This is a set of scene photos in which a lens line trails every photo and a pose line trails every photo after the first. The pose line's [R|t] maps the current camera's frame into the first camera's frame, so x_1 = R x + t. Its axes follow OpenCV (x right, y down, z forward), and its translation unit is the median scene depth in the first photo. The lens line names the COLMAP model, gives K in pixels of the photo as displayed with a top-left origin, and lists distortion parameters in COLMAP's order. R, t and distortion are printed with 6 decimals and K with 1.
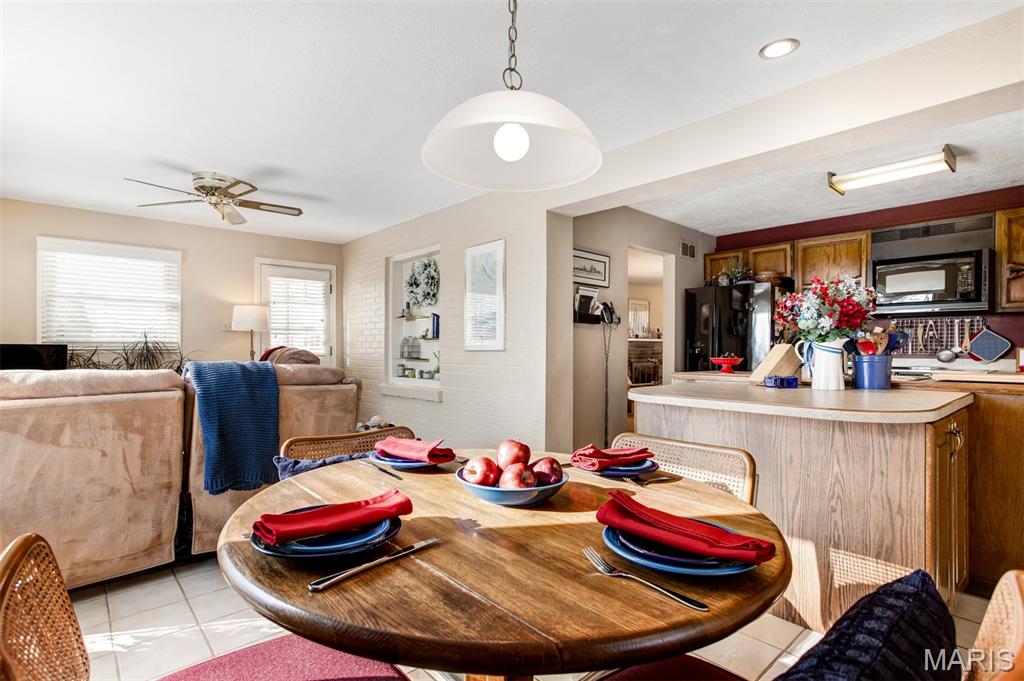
lens RADIAL K [[509.3, 0, 503.8], [0, 509.3, 345.1], [0, 0, 1]] dist [-0.044786, 0.025150]
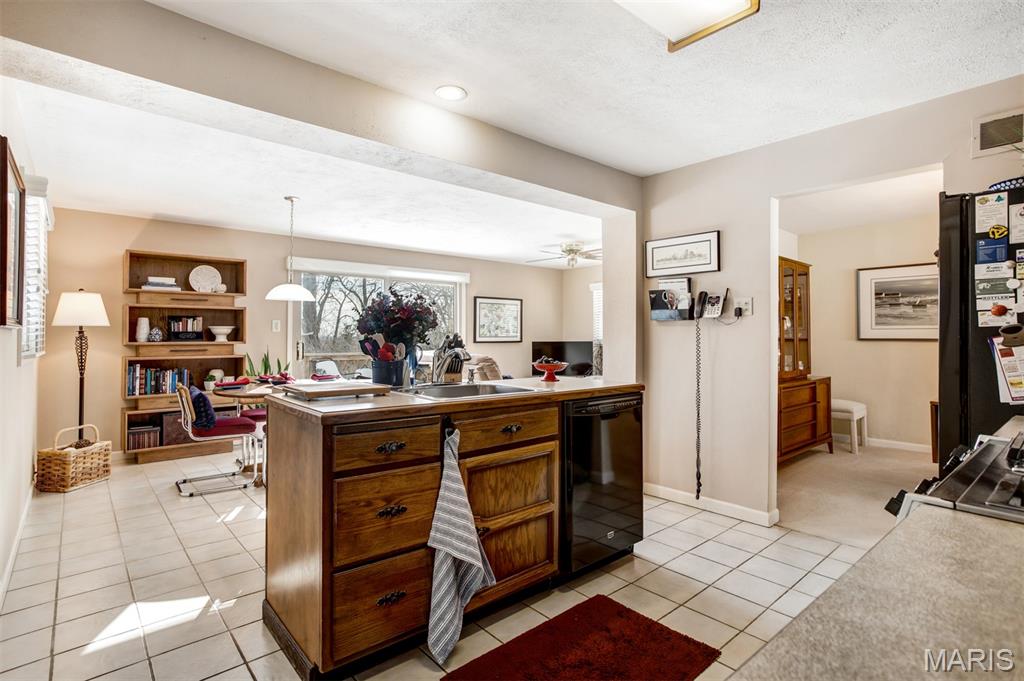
lens RADIAL K [[493.6, 0, 481.1], [0, 493.6, 334.0], [0, 0, 1]] dist [0.002412, 0.000404]
pose [[-0.051574, -0.006328, -0.998649, 0.996279], [0.010031, 0.999926, -0.006854, -0.017122], [0.998619, -0.010371, -0.051507, 0.704948]]
